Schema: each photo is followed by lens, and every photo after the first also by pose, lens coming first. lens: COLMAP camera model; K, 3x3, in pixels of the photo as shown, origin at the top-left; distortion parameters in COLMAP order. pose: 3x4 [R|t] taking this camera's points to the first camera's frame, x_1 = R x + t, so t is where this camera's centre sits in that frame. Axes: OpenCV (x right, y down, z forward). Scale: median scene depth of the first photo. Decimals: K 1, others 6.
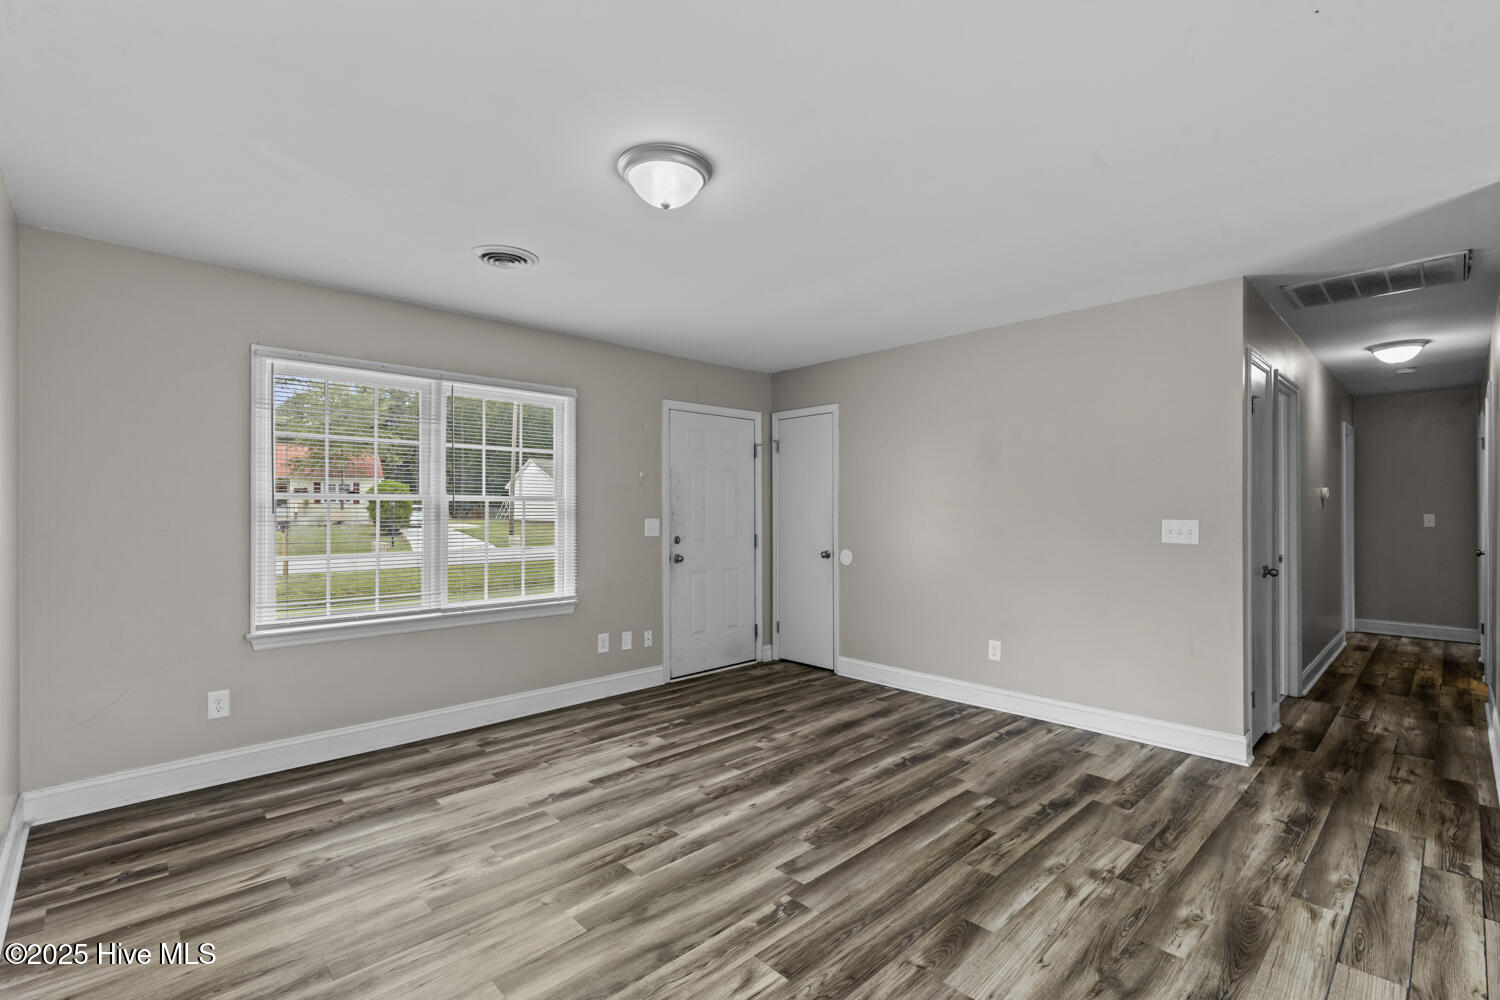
lens RADIAL K [[692.3, 0, 750.0], [0, 692.3, 508.4], [0, 0, 1]] dist [-0.001395, -0.000977]
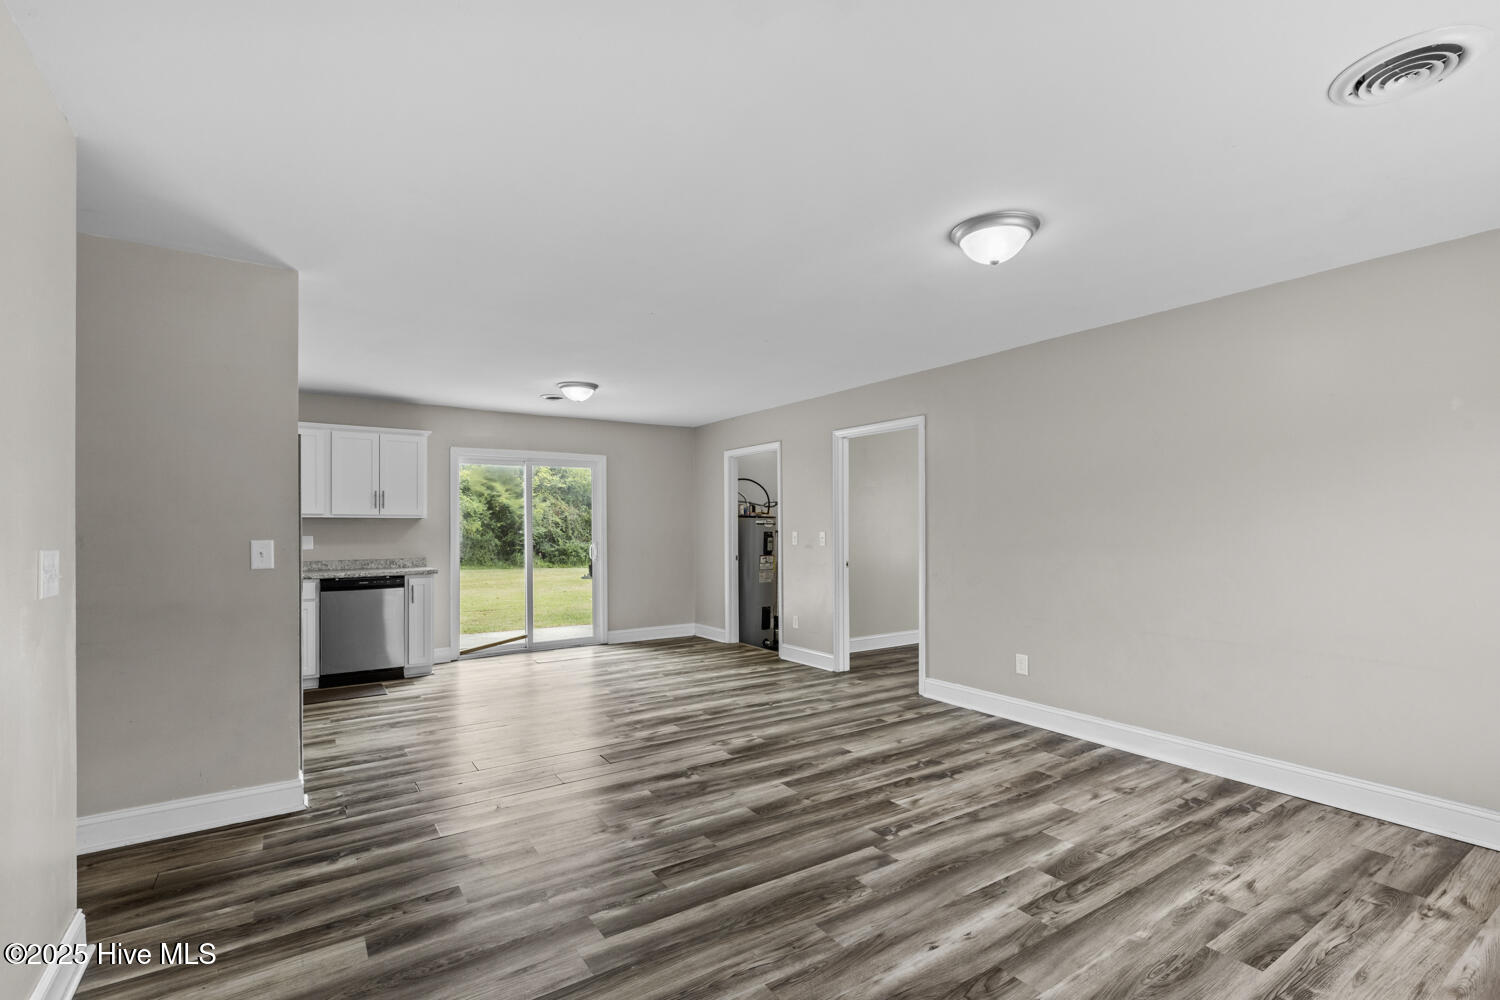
lens RADIAL K [[678.9, 0, 741.5], [0, 678.9, 528.5], [0, 0, 1]] dist [0.003995, -0.000614]
pose [[-0.983202, 0.006421, 0.182409, 0.075204], [0.006332, 0.999979, -0.001074, 0.017011], [-0.182412, 0.000099, -0.983222, 1.951670]]
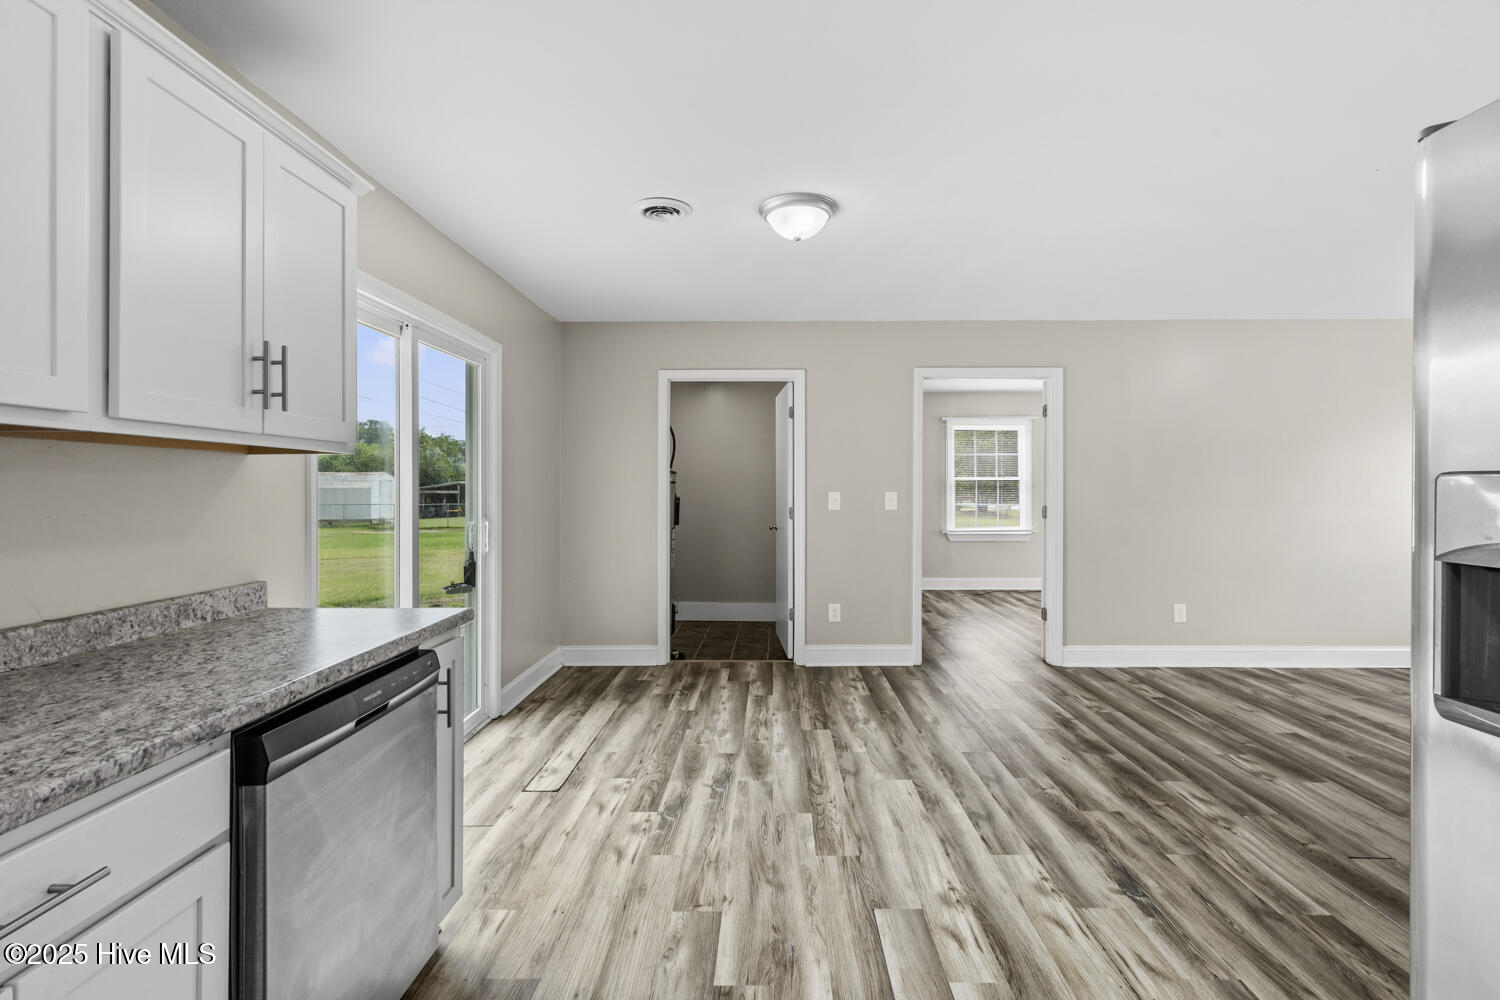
lens RADIAL K [[687.9, 0, 767.3], [0, 687.9, 481.0], [0, 0, 1]] dist [0.004236, -0.000634]
pose [[-0.699211, -0.005070, -0.714898, 1.809755], [0.002156, 0.999955, -0.009201, 0.010543], [0.714912, -0.007975, -0.699169, 0.683468]]
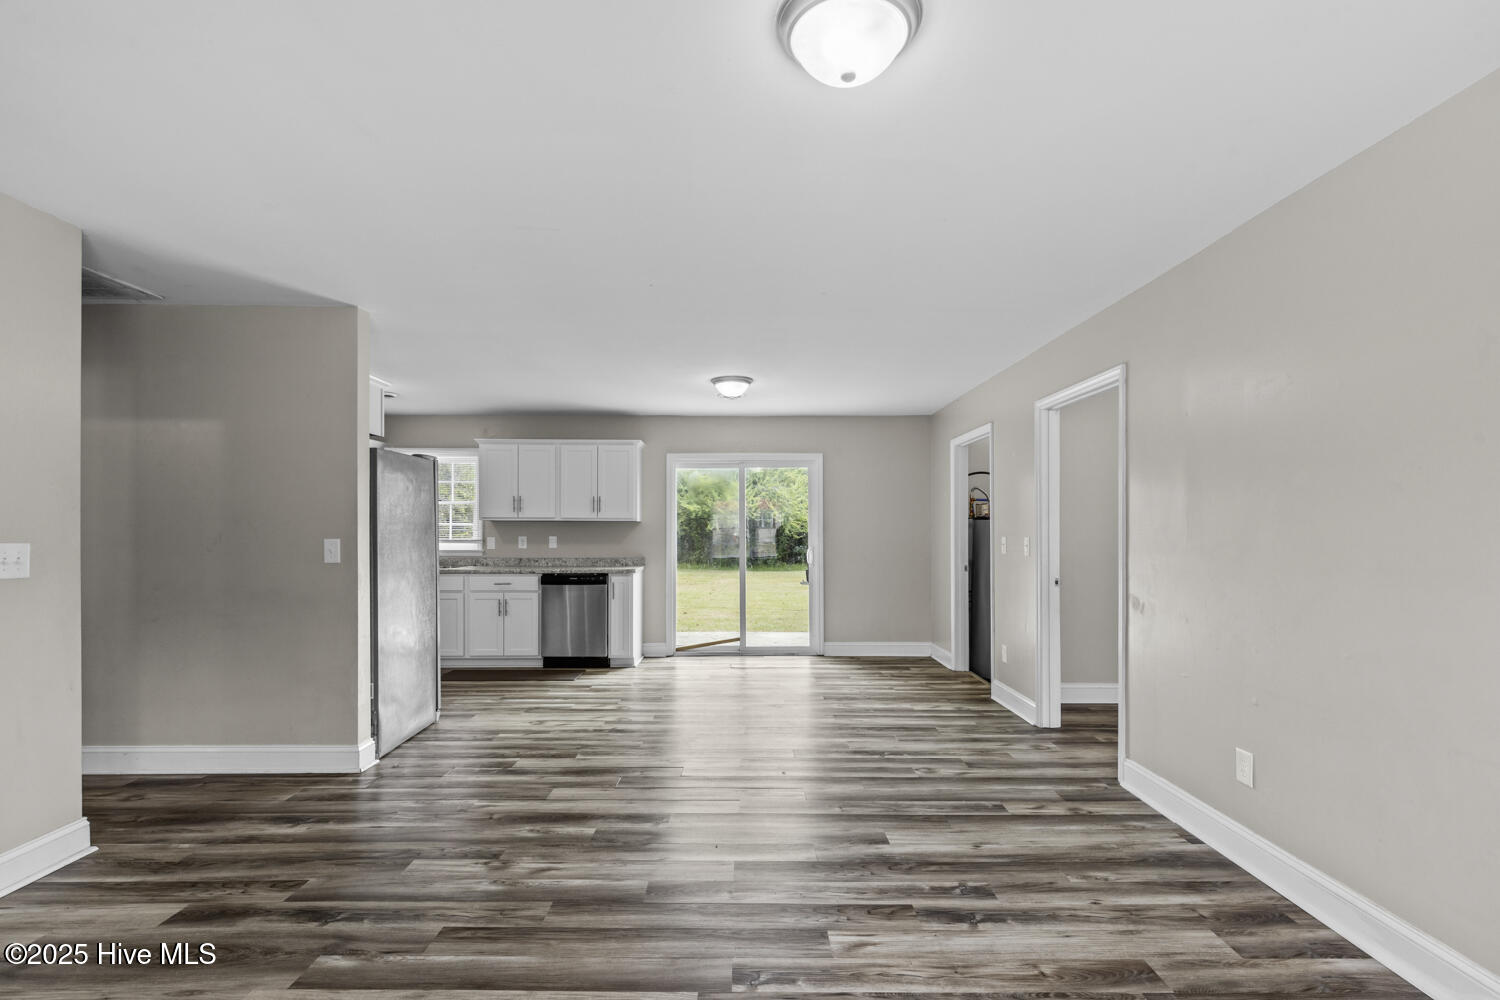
lens RADIAL K [[678.9, 0, 741.5], [0, 678.9, 528.5], [0, 0, 1]] dist [0.003995, -0.000614]
pose [[-0.723934, 0.003811, 0.689858, -0.451070], [-0.001816, 0.999971, -0.007430, 0.018322], [-0.689867, -0.006632, -0.723906, 1.394331]]
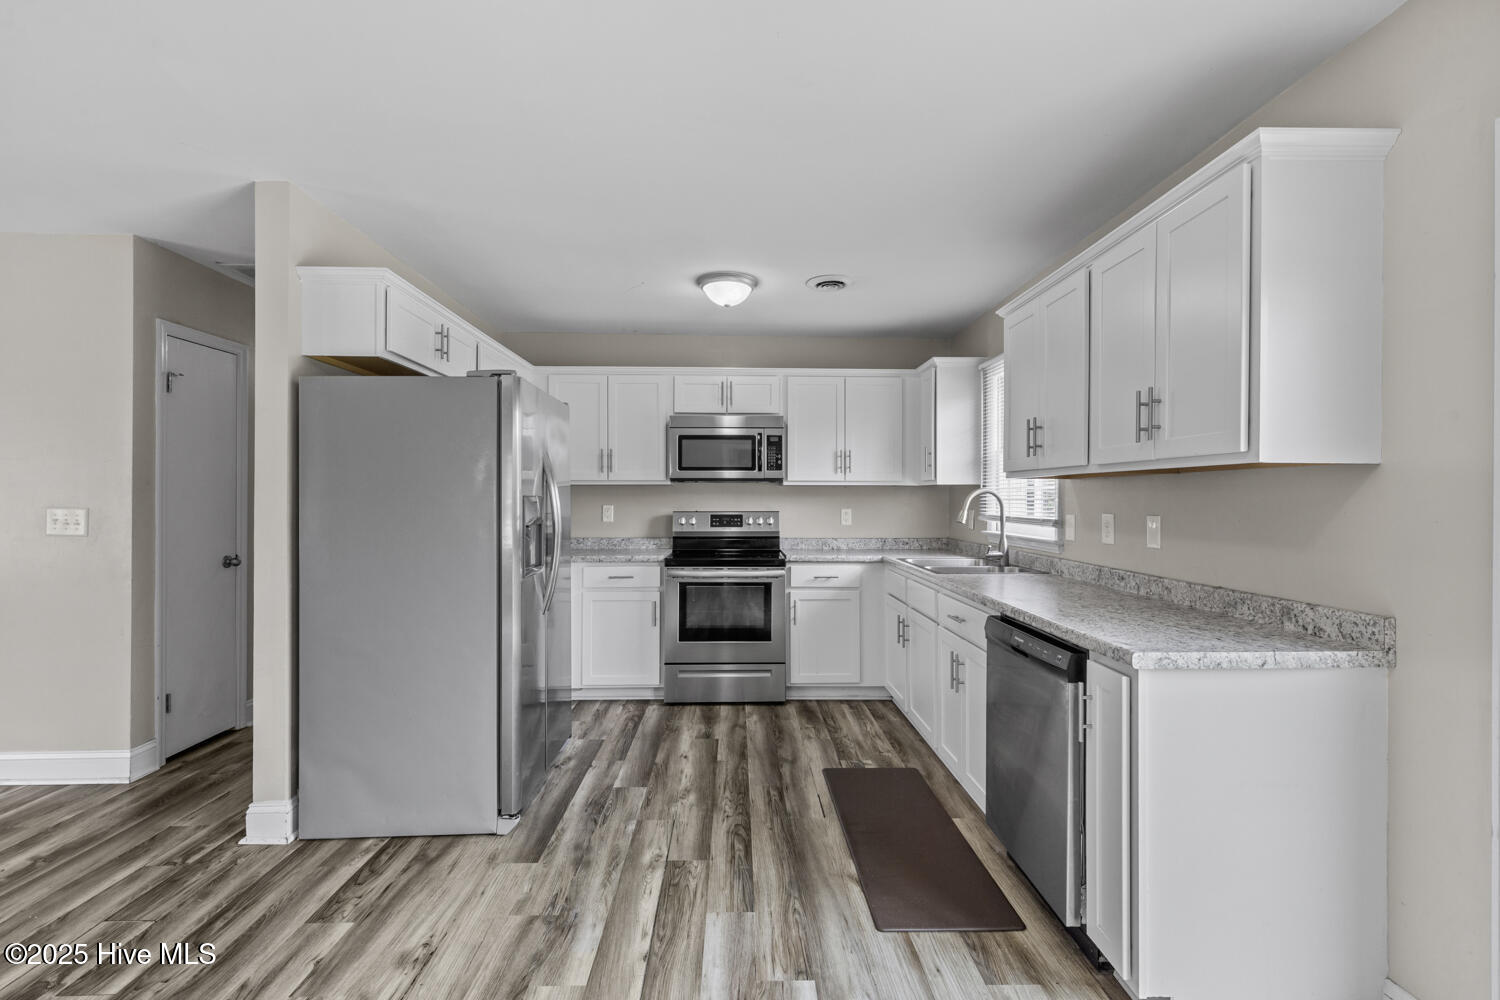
lens RADIAL K [[675.4, 0, 750.0], [0, 675.4, 500.0], [0, 0, 1]] dist [0.012872, -0.000198]
pose [[0.676970, -0.000229, 0.736010, 0.809582], [-0.001043, 0.999999, 0.001271, 0.007378], [-0.736009, -0.001628, 0.676969, -0.247905]]
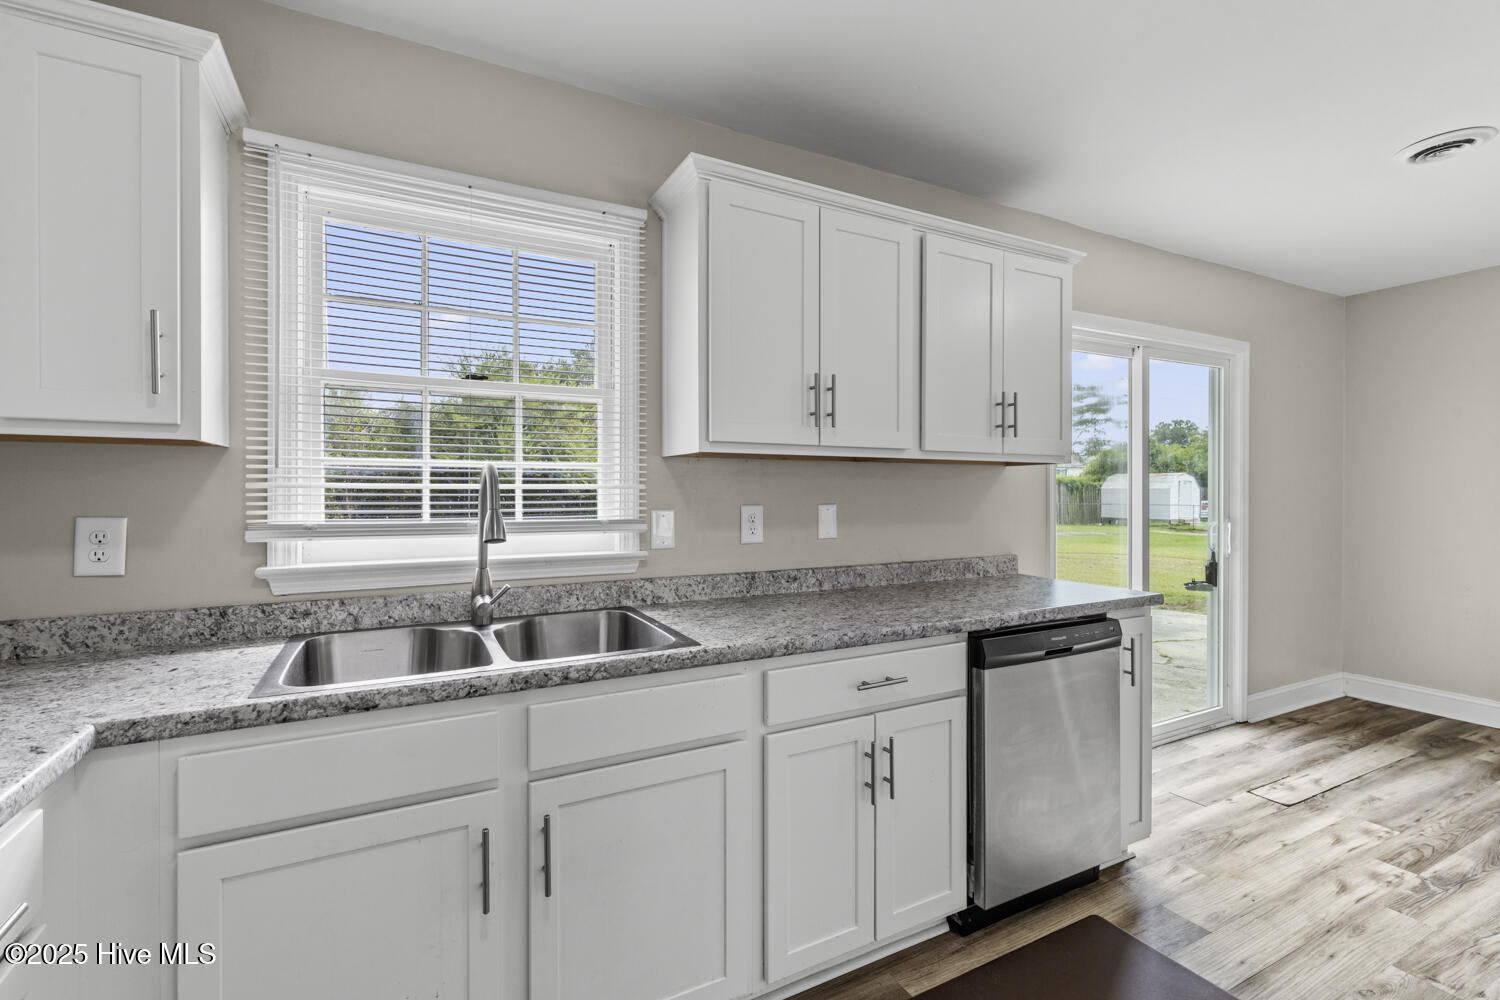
lens RADIAL K [[682.2, 0, 751.2], [0, 682.2, 488.2], [0, 0, 1]] dist [0.000196, -0.000126]
pose [[-0.959823, -0.000432, 0.280606, 1.751901], [-0.000581, 1.000000, -0.000446, 0.008773], [-0.280606, -0.000591, -0.959823, 0.904018]]
